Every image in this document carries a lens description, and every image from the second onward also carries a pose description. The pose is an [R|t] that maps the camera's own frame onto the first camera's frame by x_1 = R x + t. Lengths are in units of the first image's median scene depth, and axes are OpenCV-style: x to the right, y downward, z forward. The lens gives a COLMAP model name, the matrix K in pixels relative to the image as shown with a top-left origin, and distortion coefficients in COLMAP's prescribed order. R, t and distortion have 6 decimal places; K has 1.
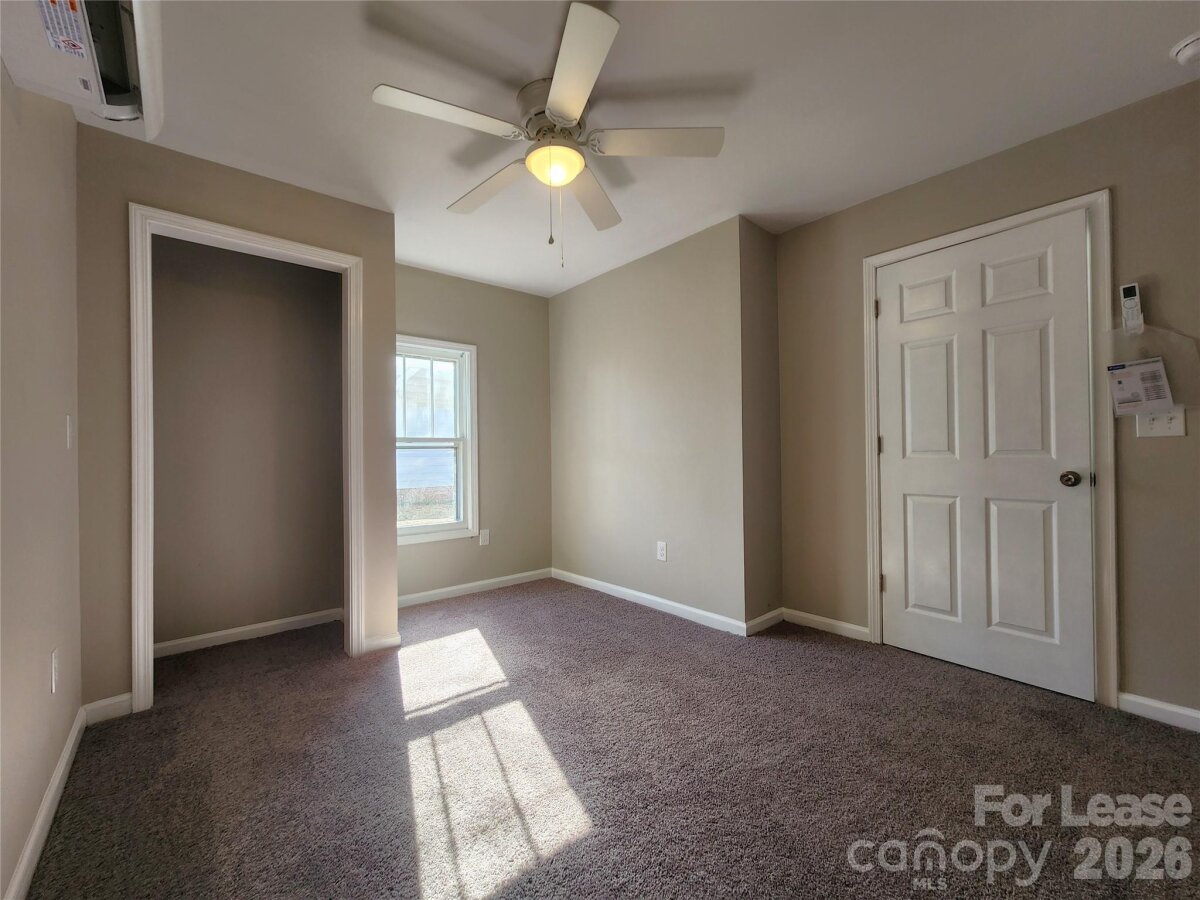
lens RADIAL K [[491.6, 0, 600.0], [0, 491.6, 450.0], [0, 0, 1]] dist [-0.000327, -0.000081]
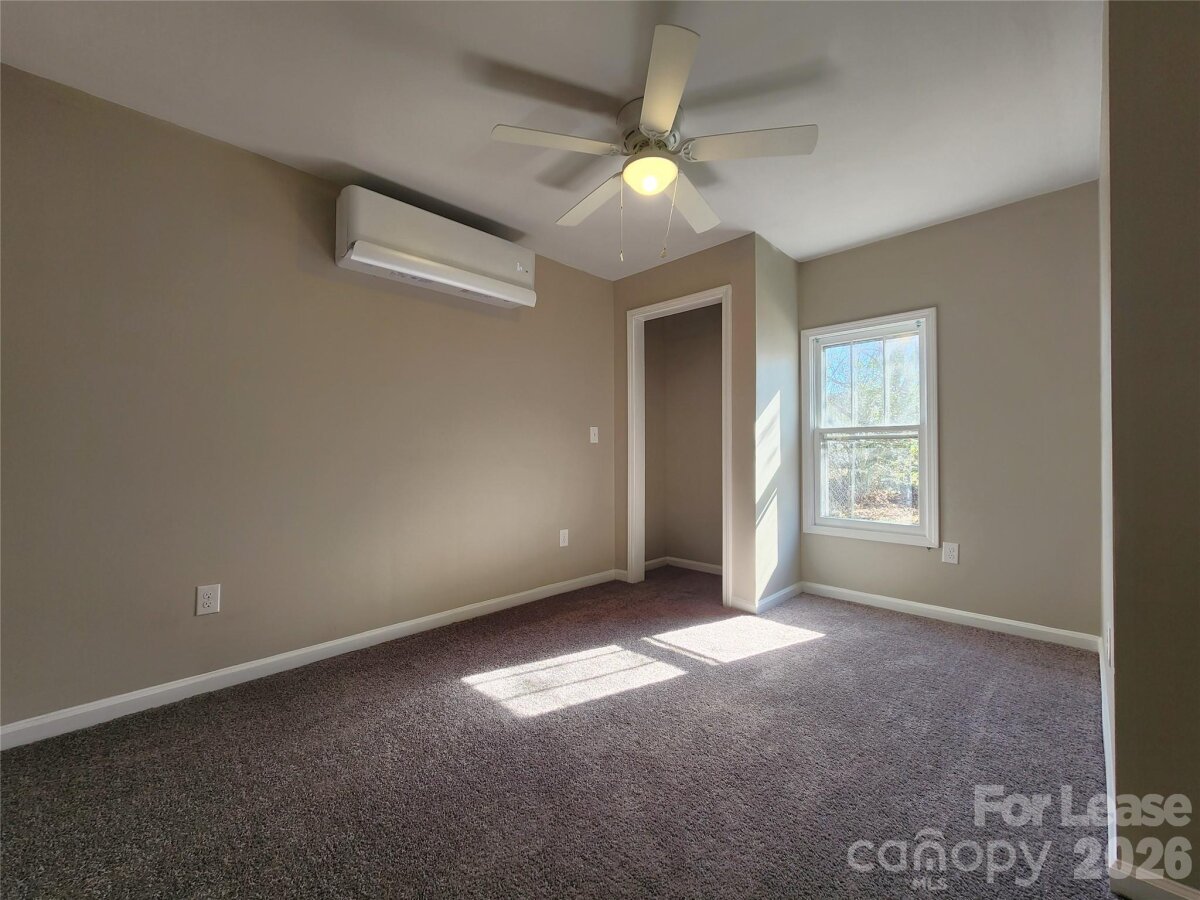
lens RADIAL K [[486.5, 0, 600.0], [0, 486.5, 450.0], [0, 0, 1]] dist [0.001085, 0.000043]
pose [[0.081246, 0.008995, -0.996653, 0.777926], [0.010863, 0.999892, 0.009910, 0.005082], [0.996635, -0.011632, 0.081140, 0.640835]]
